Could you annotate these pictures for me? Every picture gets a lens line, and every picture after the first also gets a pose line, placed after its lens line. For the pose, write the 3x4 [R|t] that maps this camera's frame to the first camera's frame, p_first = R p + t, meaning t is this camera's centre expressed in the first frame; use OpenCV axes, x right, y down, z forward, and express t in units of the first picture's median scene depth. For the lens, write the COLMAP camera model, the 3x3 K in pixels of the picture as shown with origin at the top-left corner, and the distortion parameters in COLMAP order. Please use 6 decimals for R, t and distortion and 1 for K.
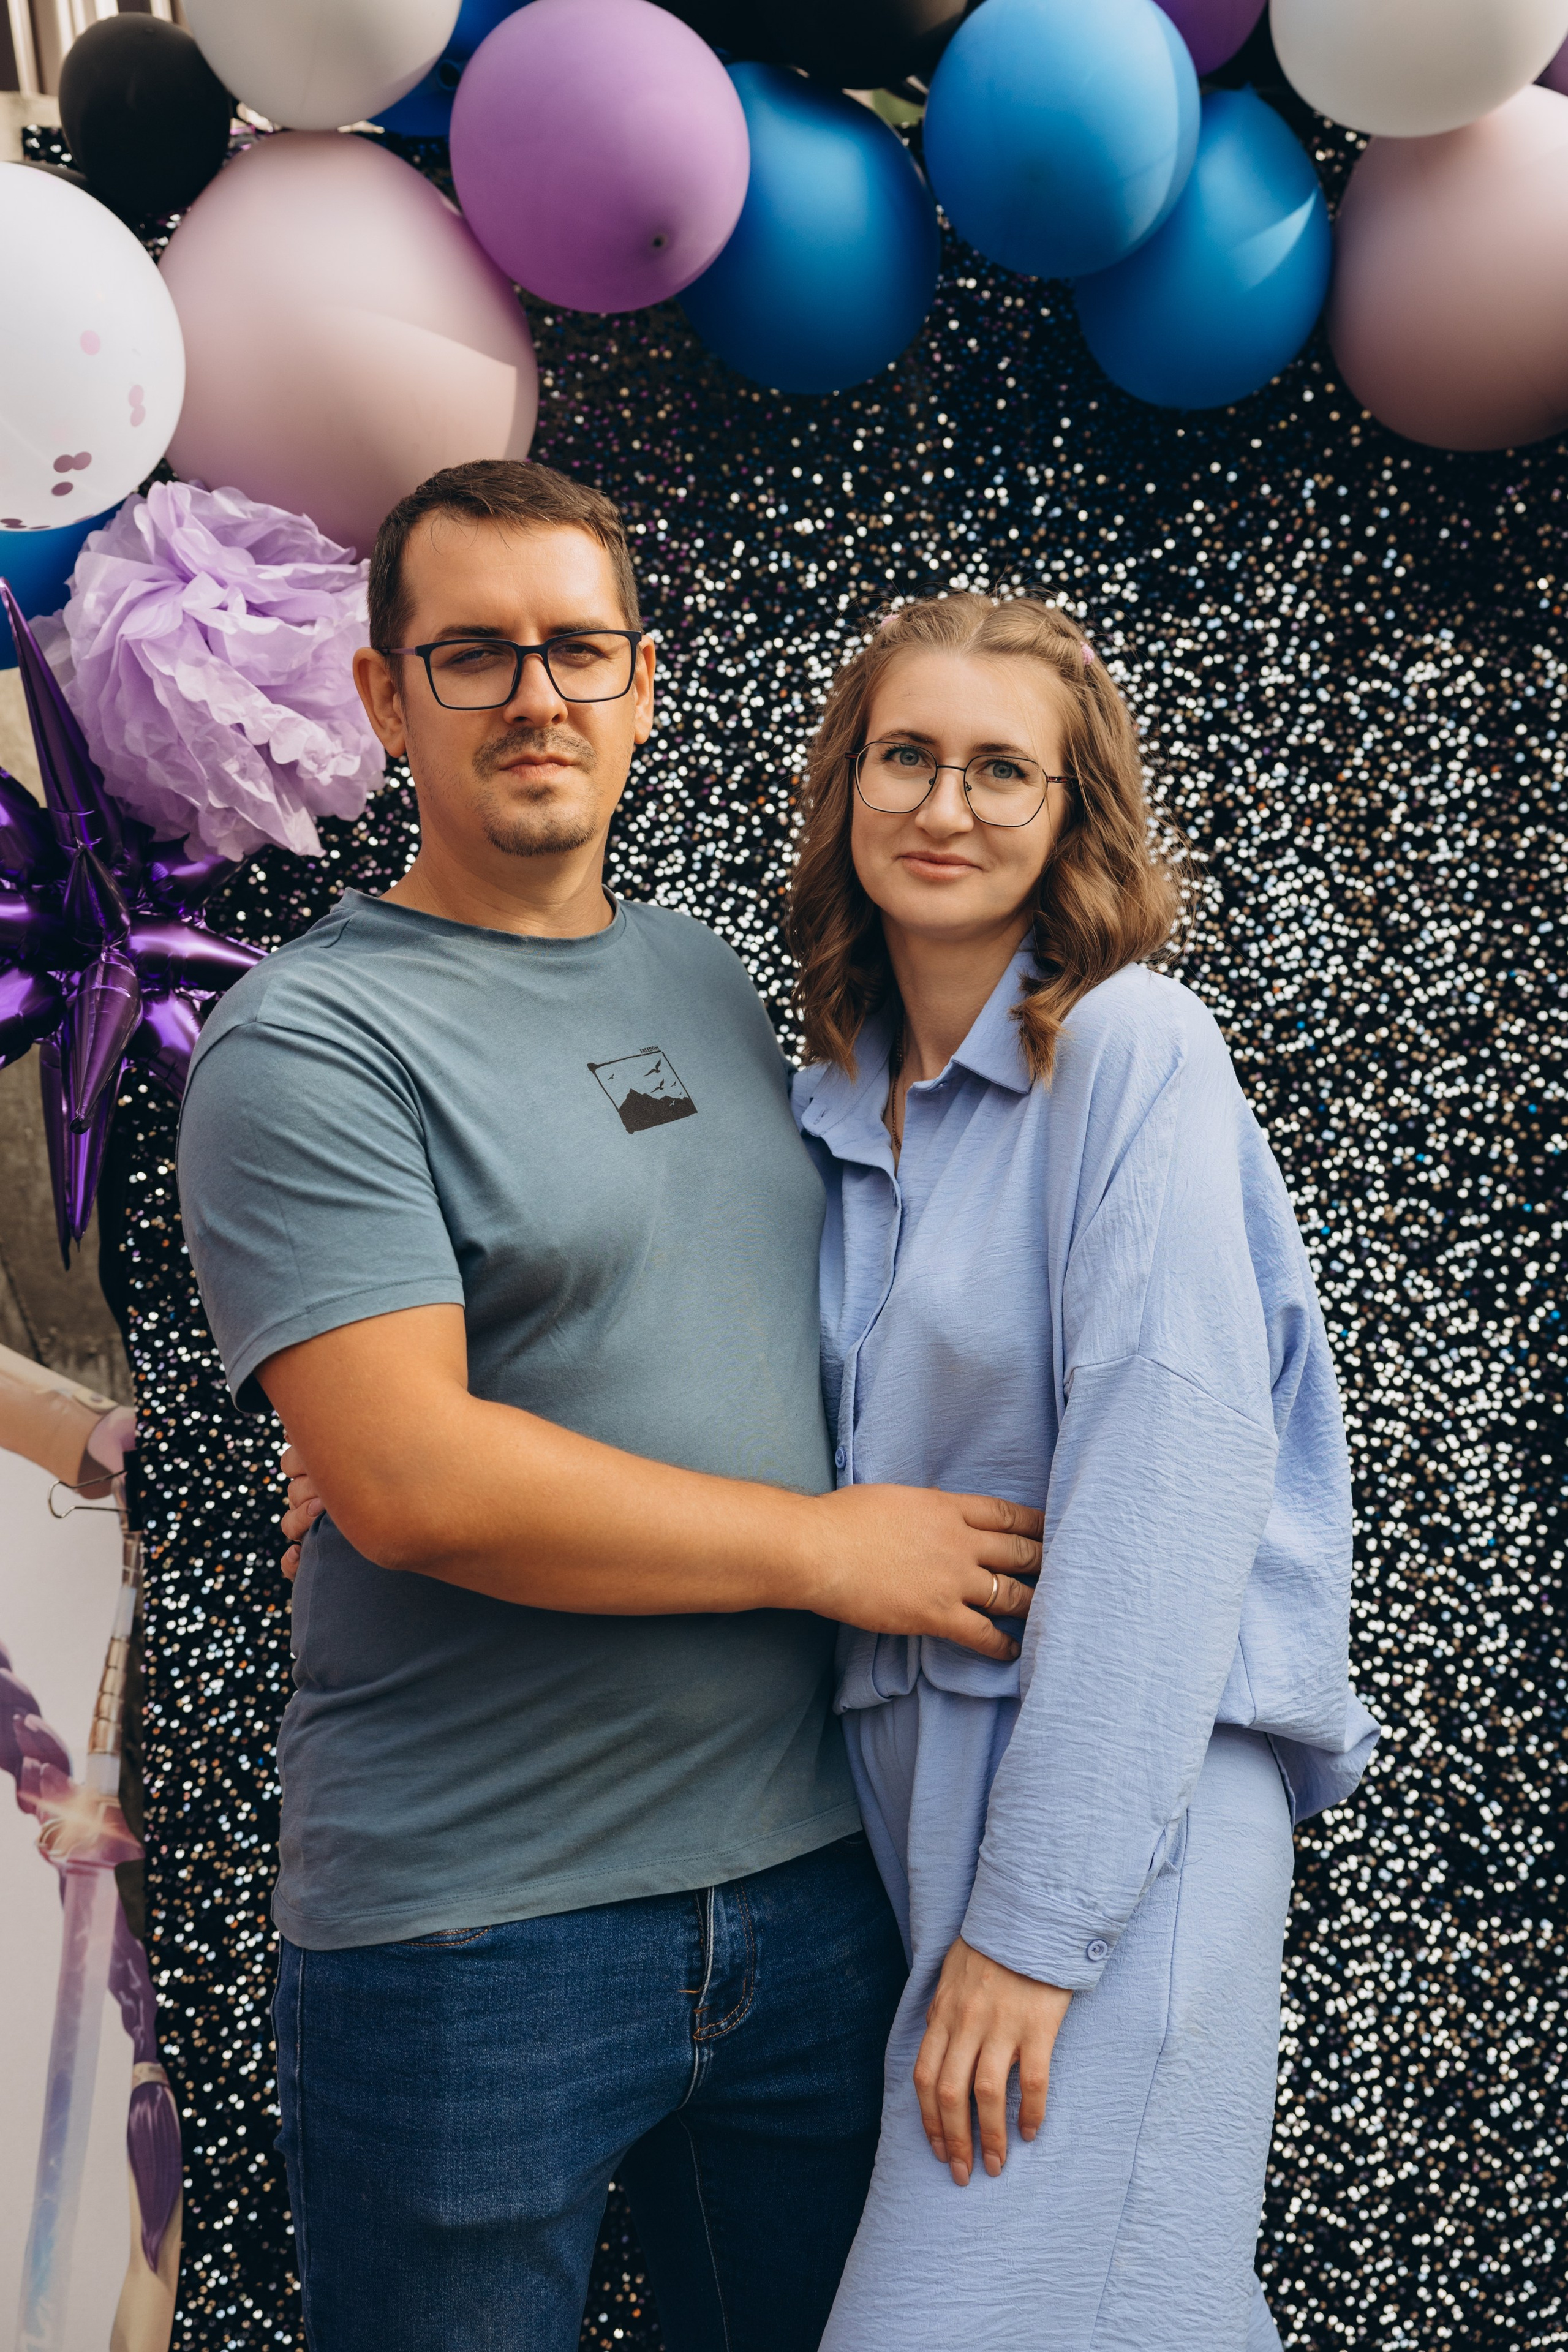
lens RADIAL K [[3740.6, 0, 784.0], [0, 3740.6, 1176.0], [0, 0, 1]] dist [0.489870, -1.228411]
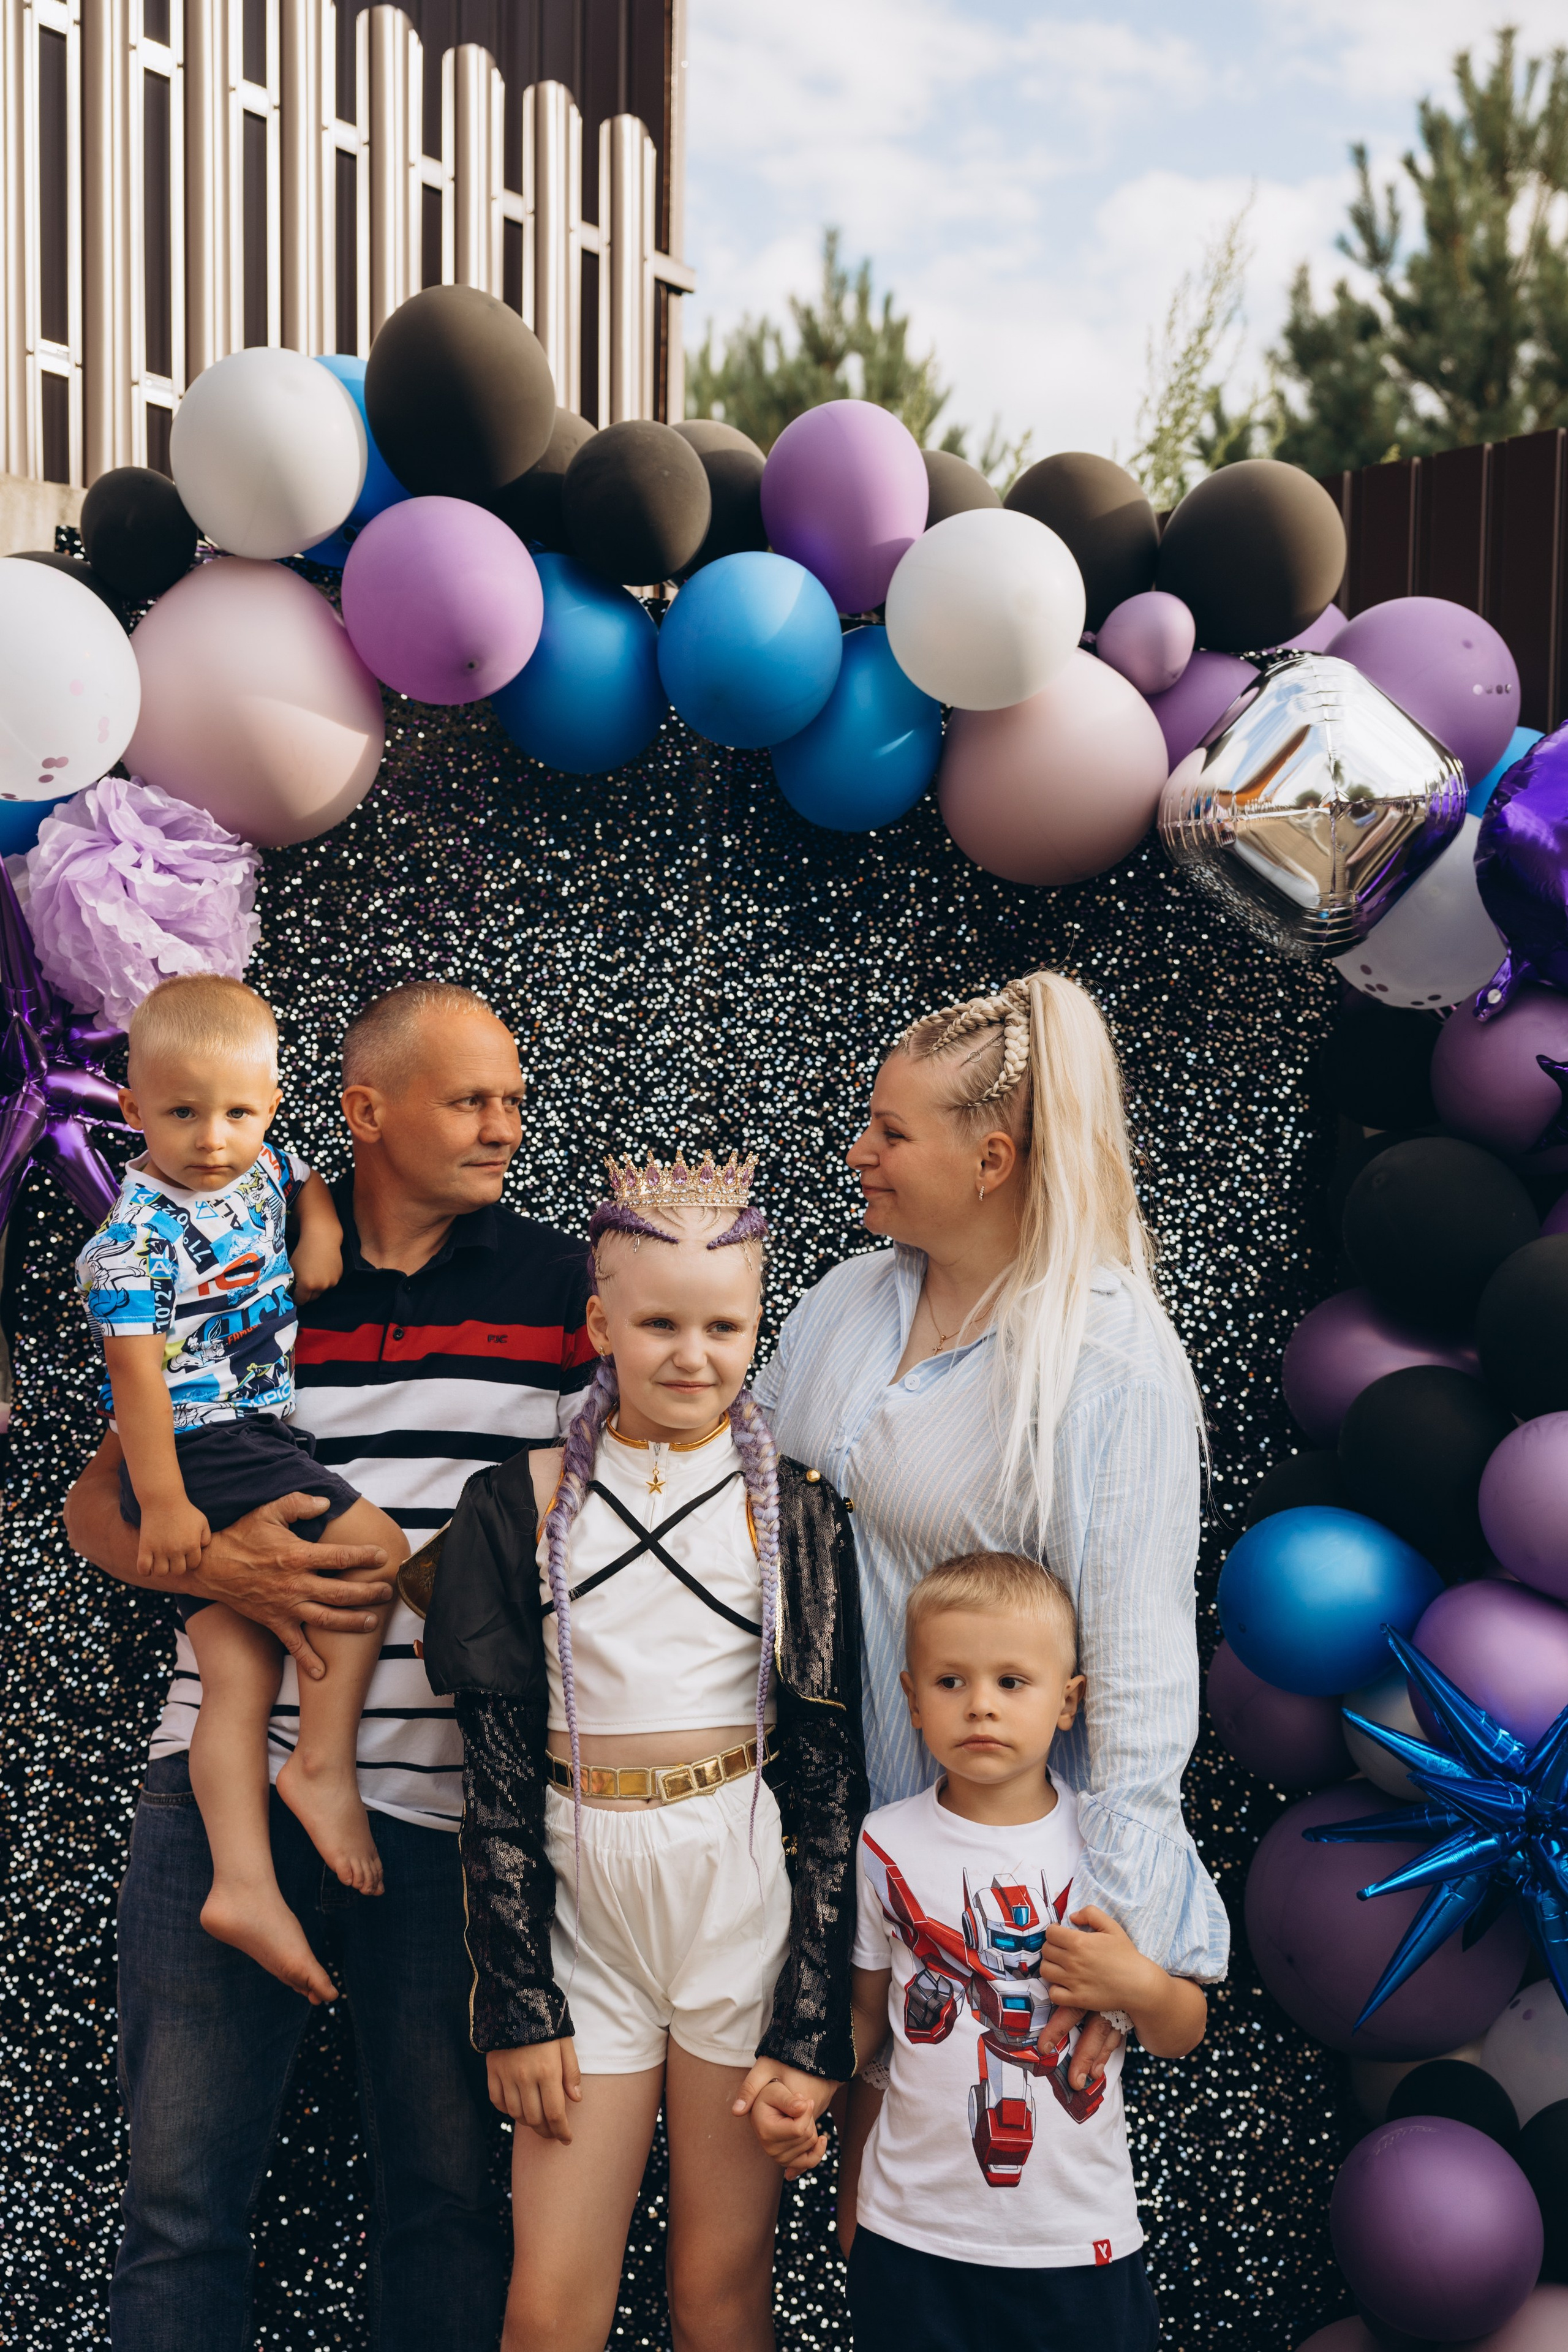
lens RADIAL K [[3049.1, 0, 784.0], [0, 3049.1, 1176.0], [0, 0, 1]] dist [0.338167, -0.583225]
pose [[0.991858, 0.123999, 0.029028, 0.070386], [-0.122512, 0.991288, -0.048365, -0.002464], [-0.034773, 0.044414, 0.998408, -0.173521]]
